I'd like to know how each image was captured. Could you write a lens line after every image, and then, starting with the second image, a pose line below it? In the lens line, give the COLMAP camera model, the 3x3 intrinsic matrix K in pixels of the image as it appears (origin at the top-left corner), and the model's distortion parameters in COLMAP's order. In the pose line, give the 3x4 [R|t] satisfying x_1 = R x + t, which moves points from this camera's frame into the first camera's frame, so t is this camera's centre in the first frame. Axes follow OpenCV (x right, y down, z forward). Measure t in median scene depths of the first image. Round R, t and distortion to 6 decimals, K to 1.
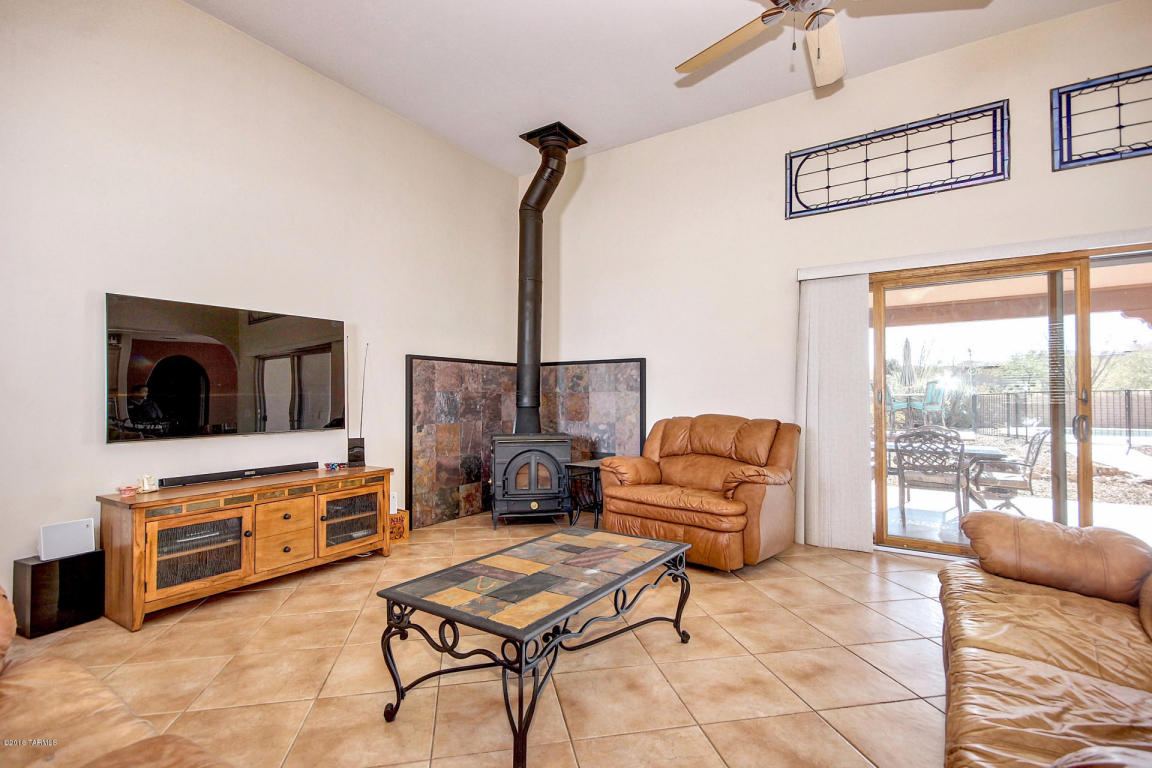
lens RADIAL K [[535.3, 0, 583.6], [0, 535.3, 385.7], [0, 0, 1]] dist [-0.001868, -0.000806]
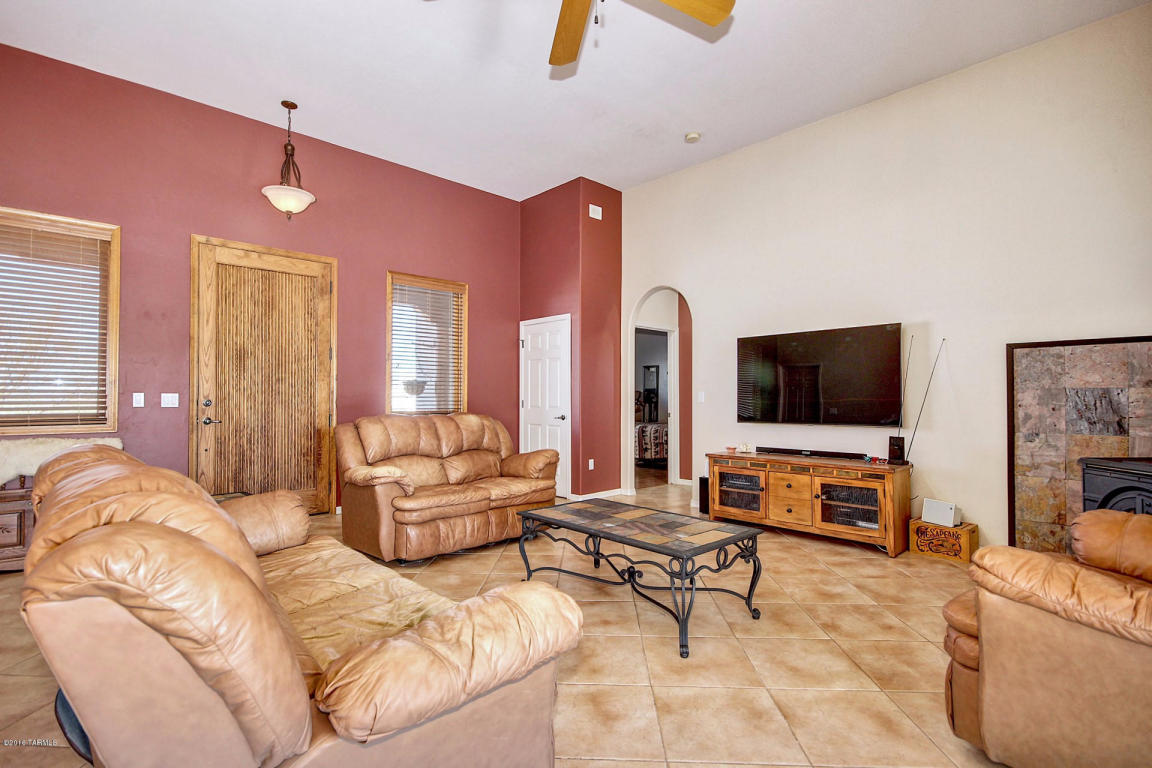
lens RADIAL K [[535.3, 0, 571.9], [0, 535.3, 387.8], [0, 0, 1]] dist [-0.001868, -0.000806]
pose [[-0.203084, -0.010845, -0.979101, 0.831934], [0.019170, 0.999703, -0.015050, 0.010748], [0.978974, -0.021826, -0.202816, 0.723567]]
